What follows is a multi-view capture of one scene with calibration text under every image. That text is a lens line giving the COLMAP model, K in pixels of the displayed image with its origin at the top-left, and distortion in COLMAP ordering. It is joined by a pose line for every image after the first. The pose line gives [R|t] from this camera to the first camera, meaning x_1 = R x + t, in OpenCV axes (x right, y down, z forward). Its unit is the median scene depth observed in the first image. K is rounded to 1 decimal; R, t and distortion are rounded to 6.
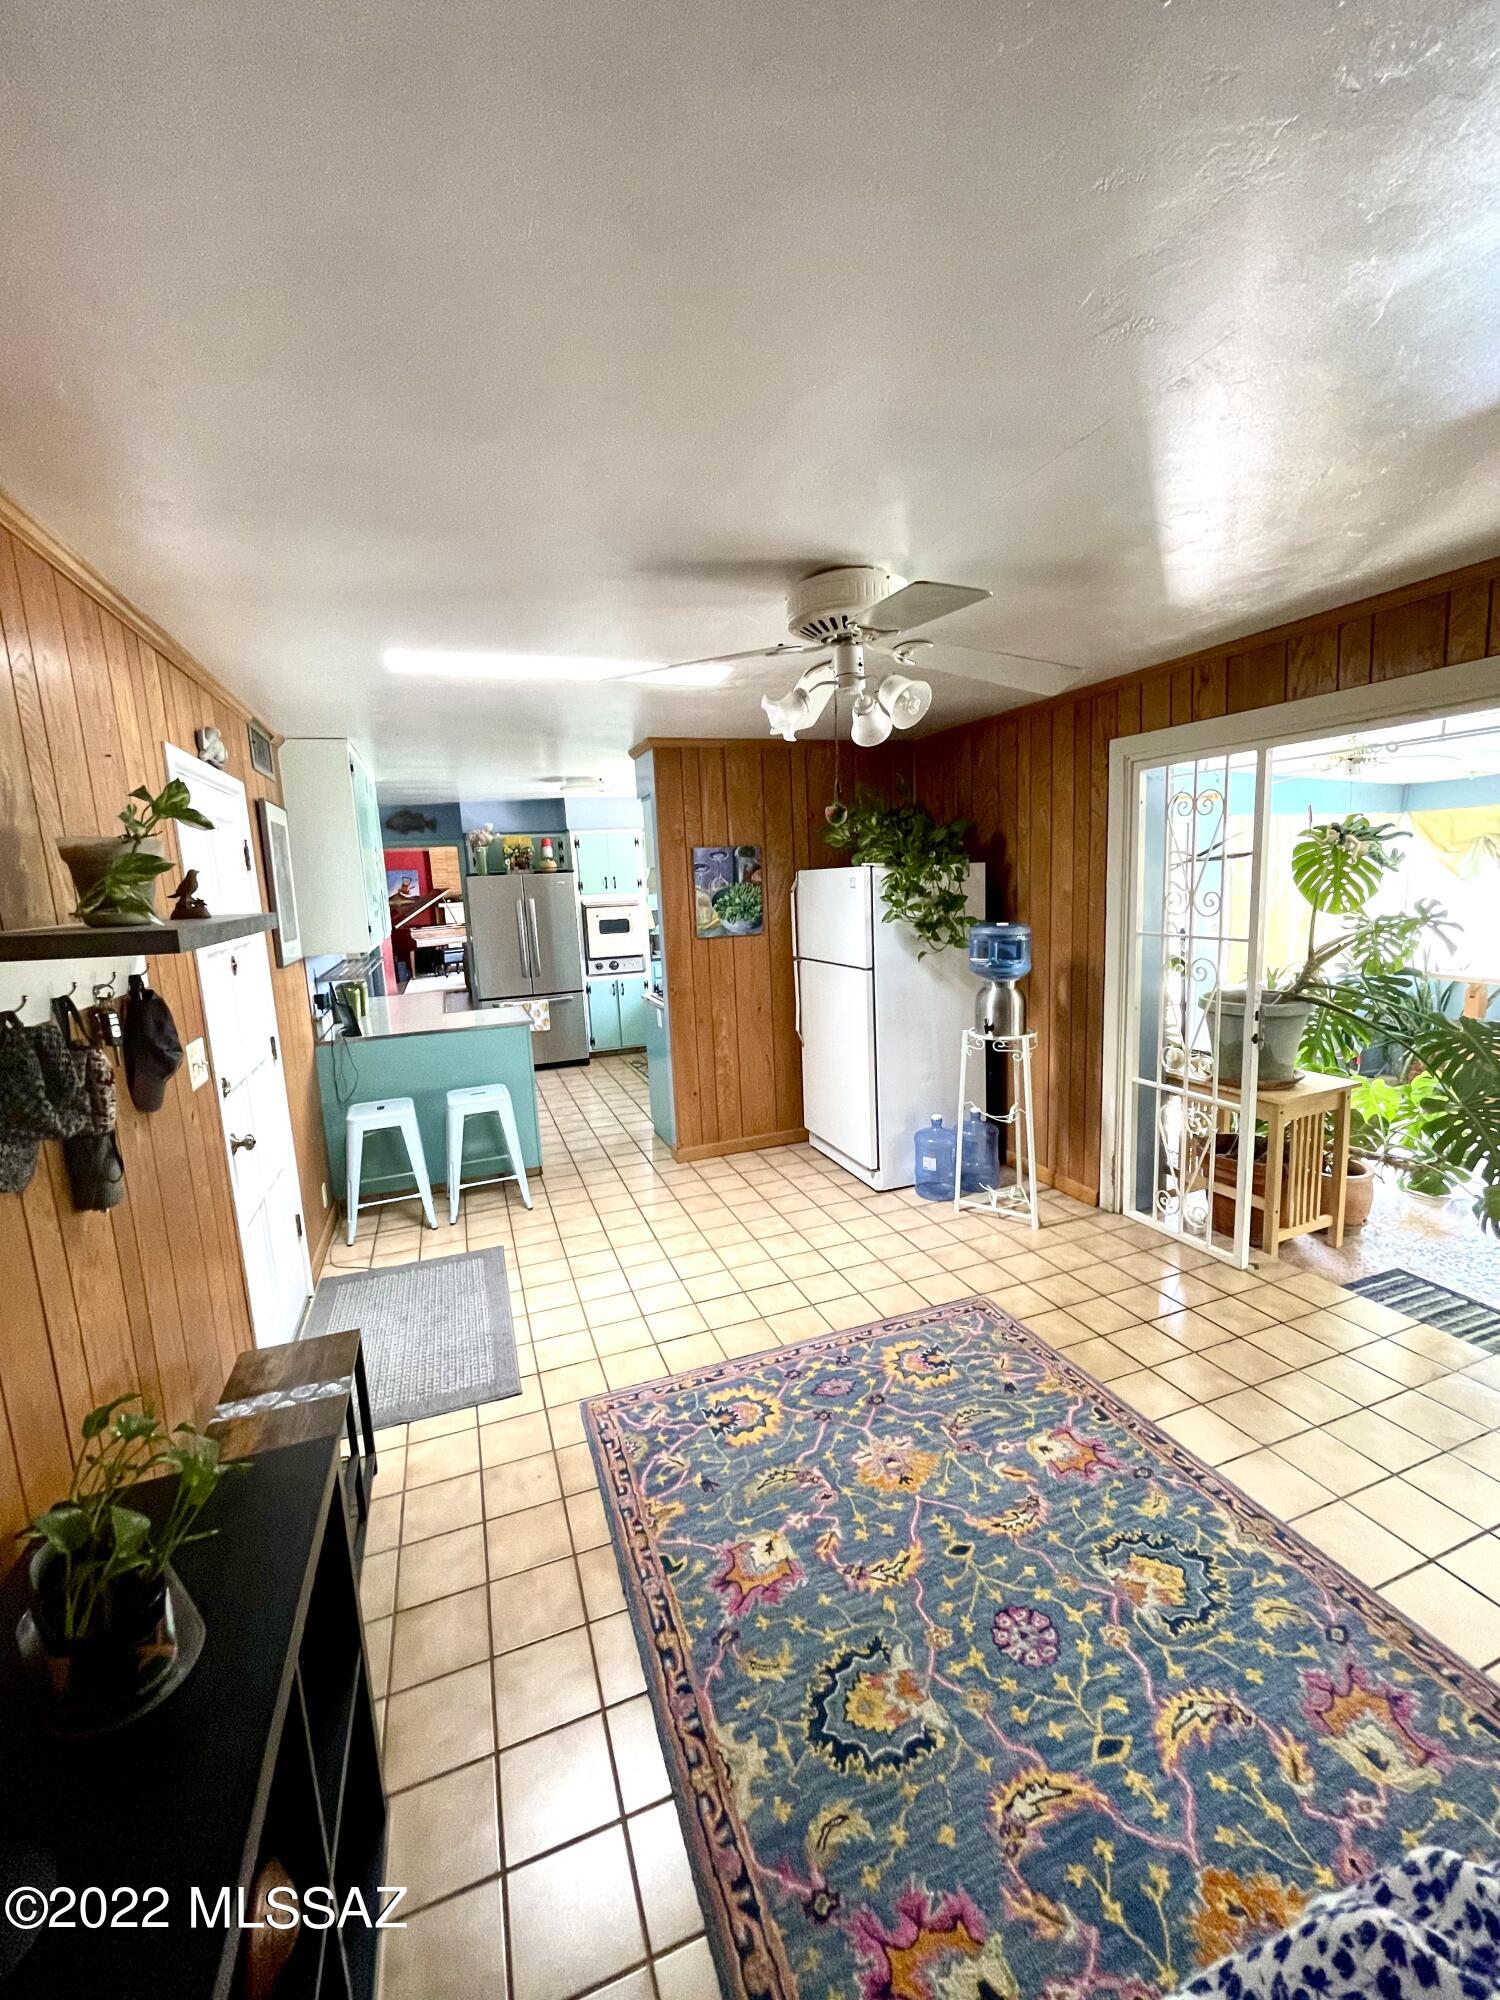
lens RADIAL K [[805.4, 0, 760.9], [0, 805.4, 1001.7], [0, 0, 1]] dist [0.000187, 0.000538]
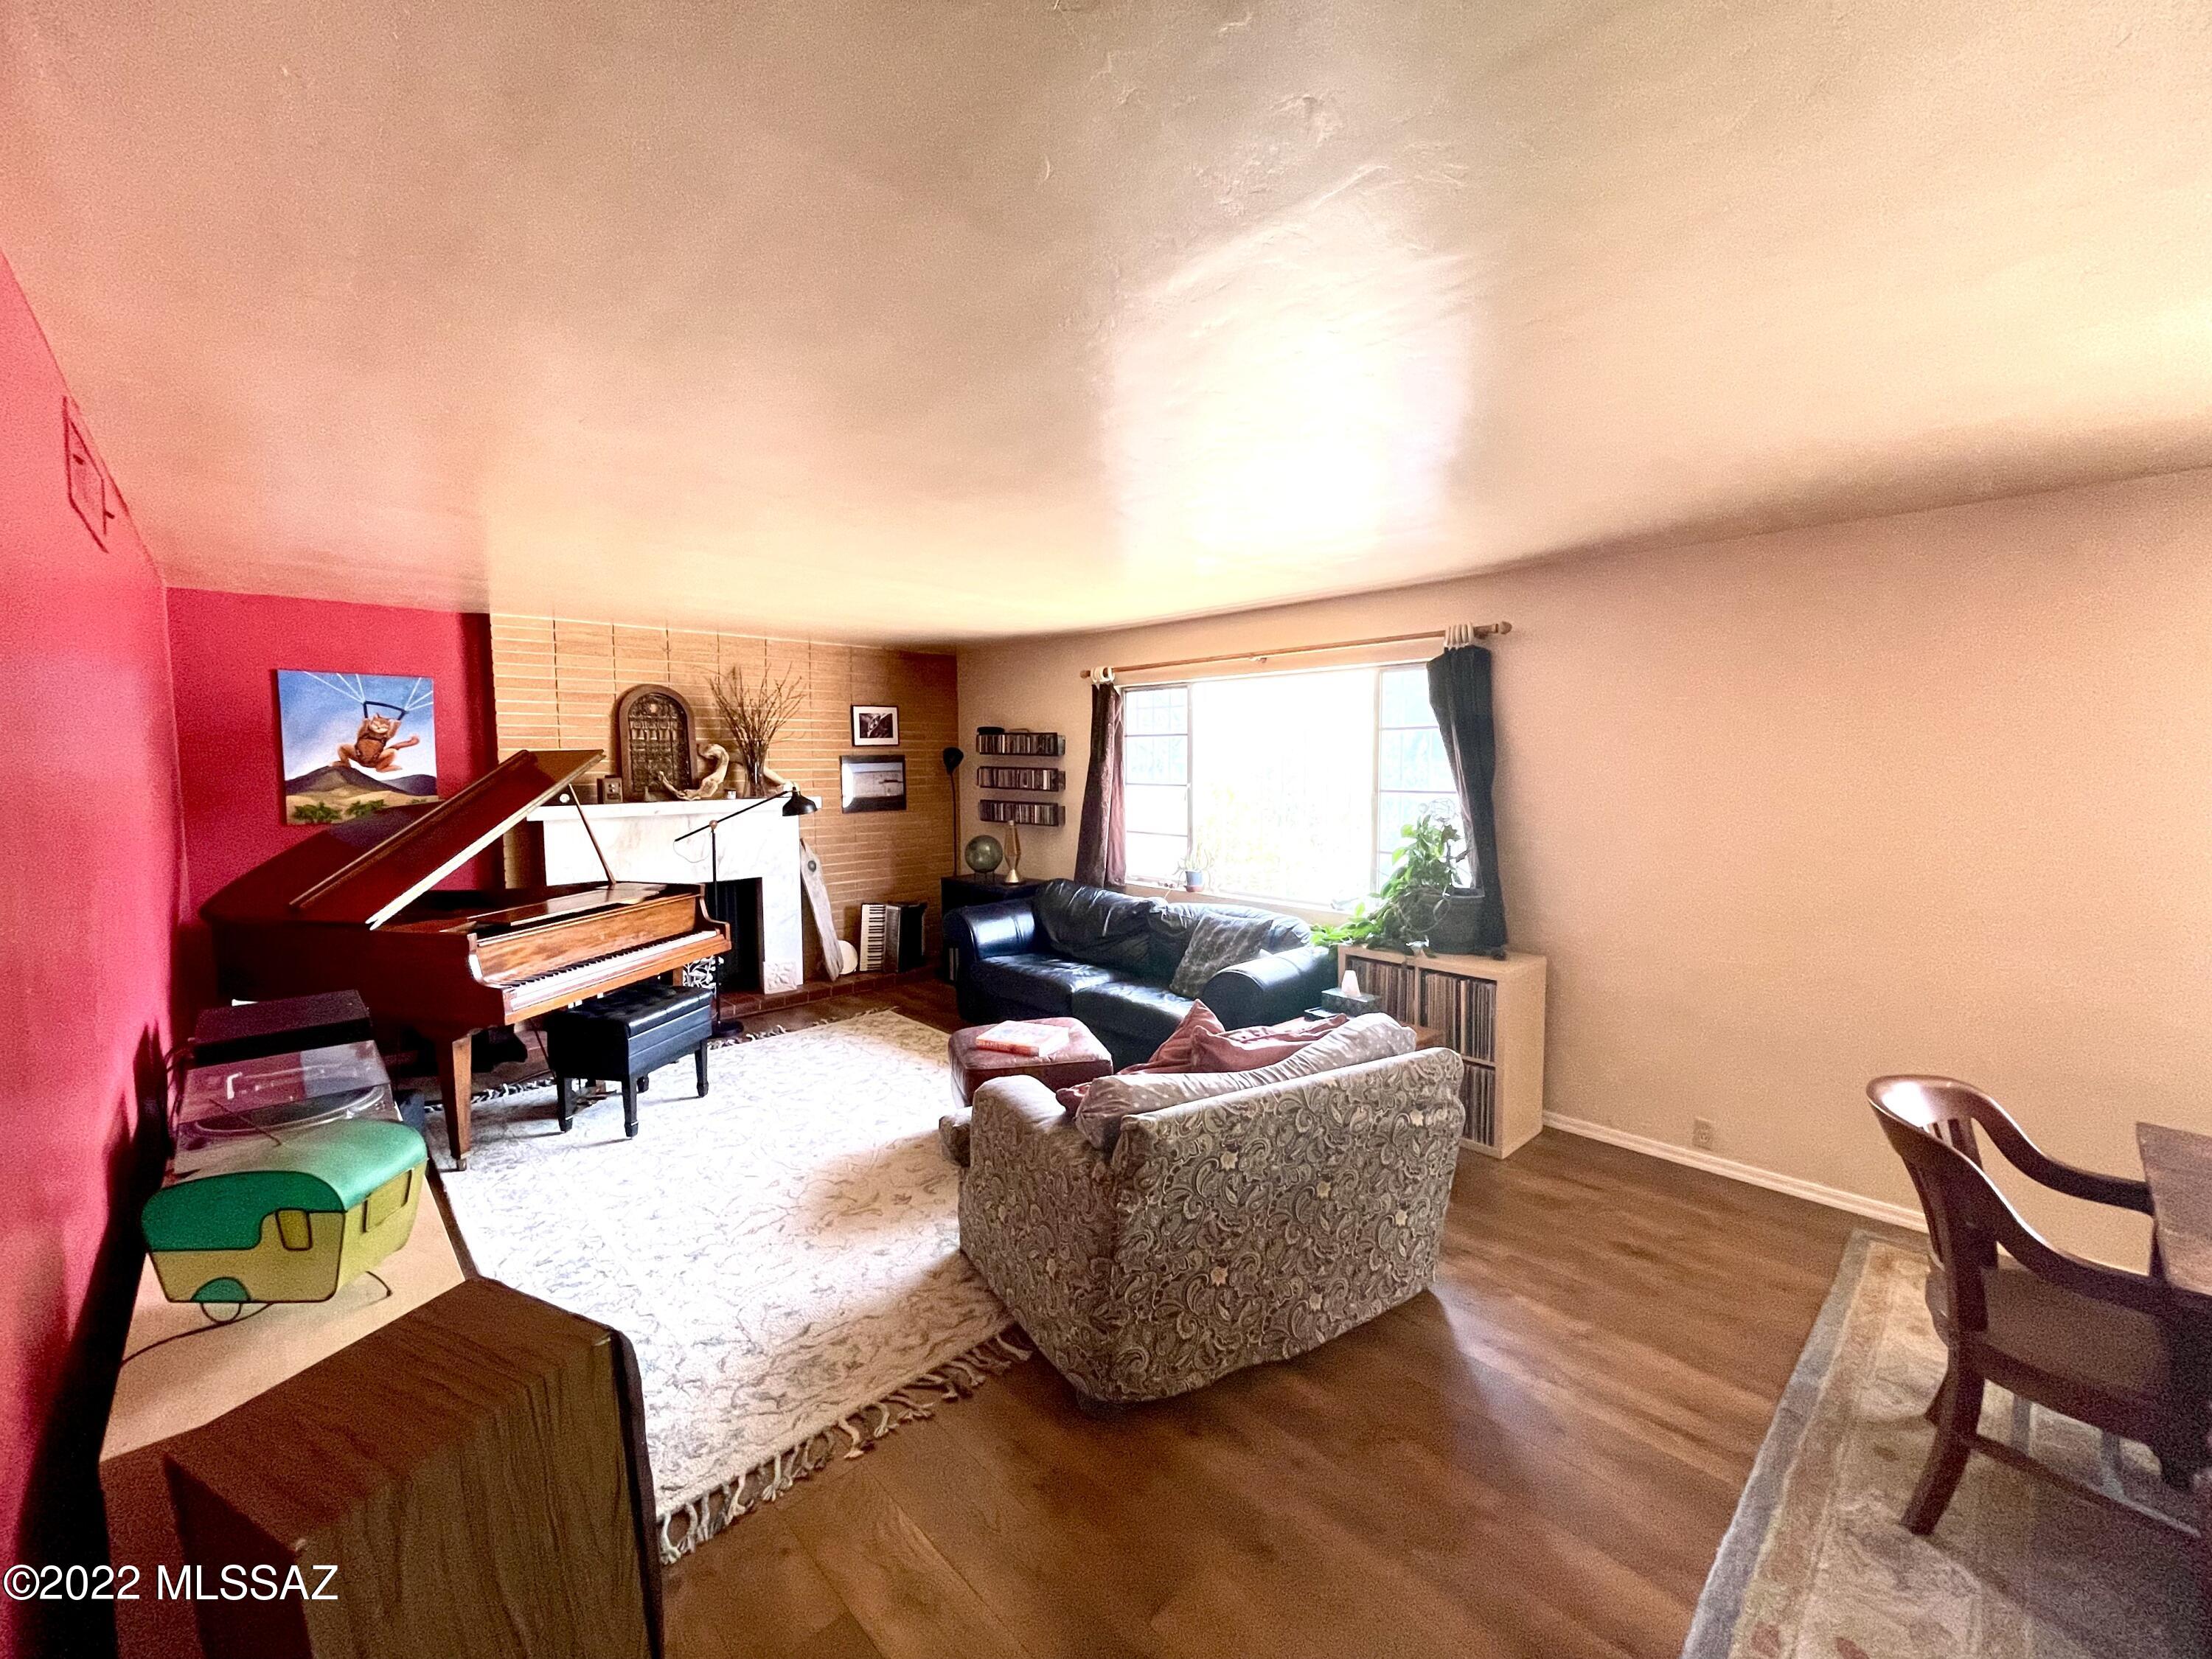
lens RADIAL K [[890.8, 0, 1094.0], [0, 890.8, 828.2], [0, 0, 1]] dist [0.000187, 0.000538]
pose [[0.921617, 0.013596, 0.387861, -0.725347], [0.019414, 0.996520, -0.081063, -0.185741], [-0.387614, 0.082239, 0.918146, 1.396581]]
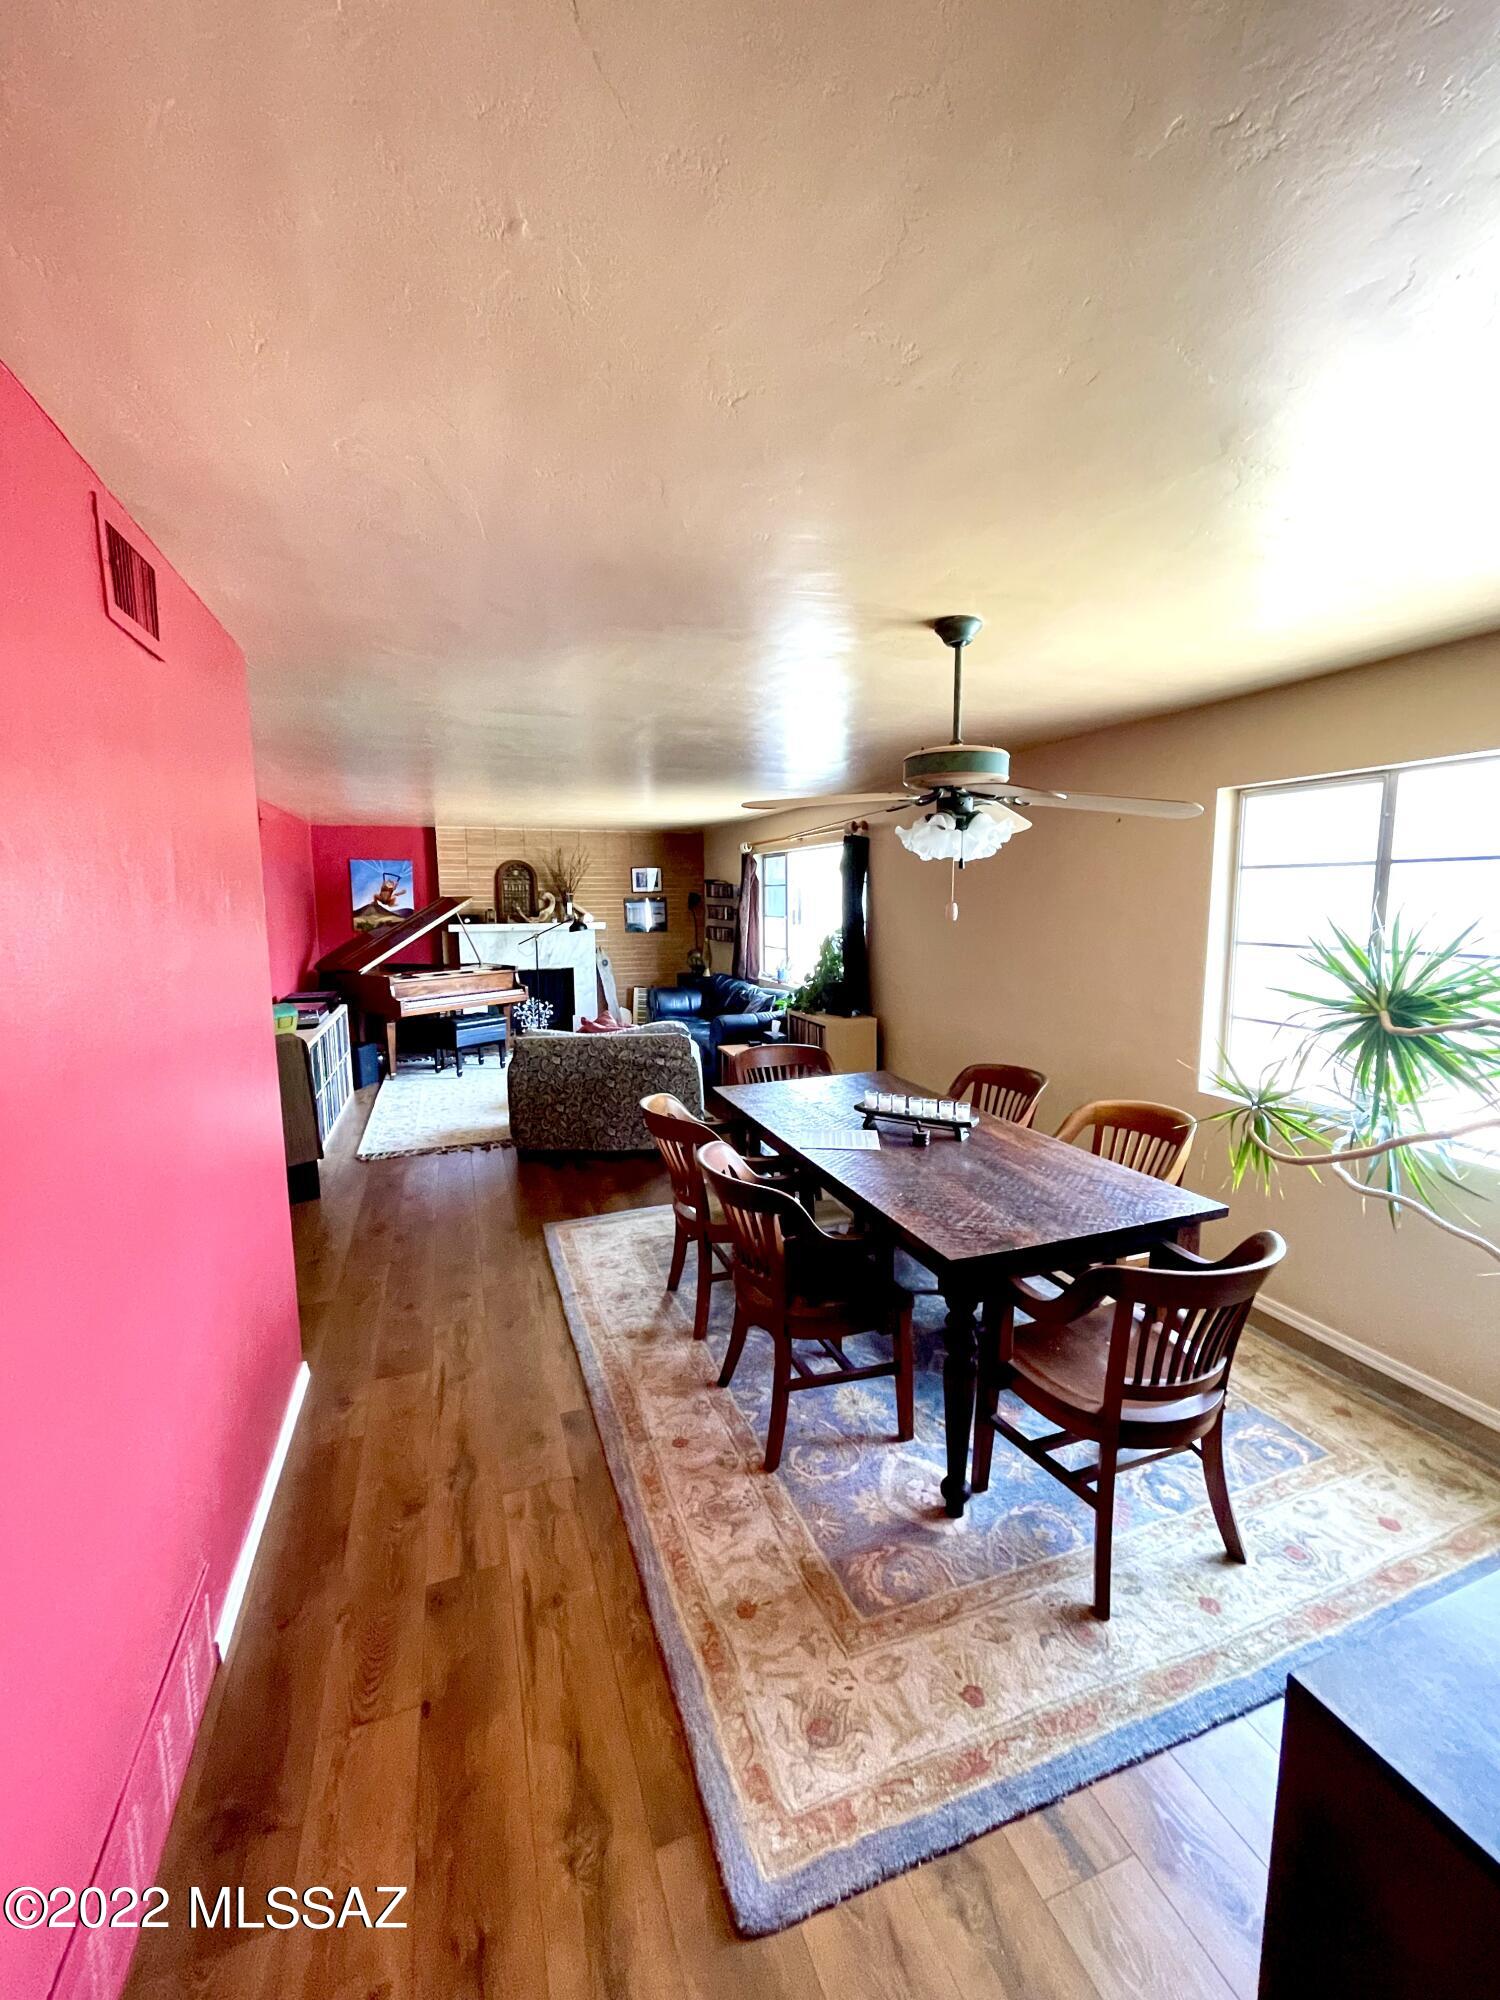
lens RADIAL K [[805.4, 0, 756.2], [0, 805.4, 1011.6], [0, 0, 1]] dist [0.000187, 0.000538]
pose [[0.999124, 0.041687, -0.003625, -0.406008], [-0.041729, 0.999051, -0.012497, -0.140236], [0.003100, 0.012637, 0.999915, 0.989276]]
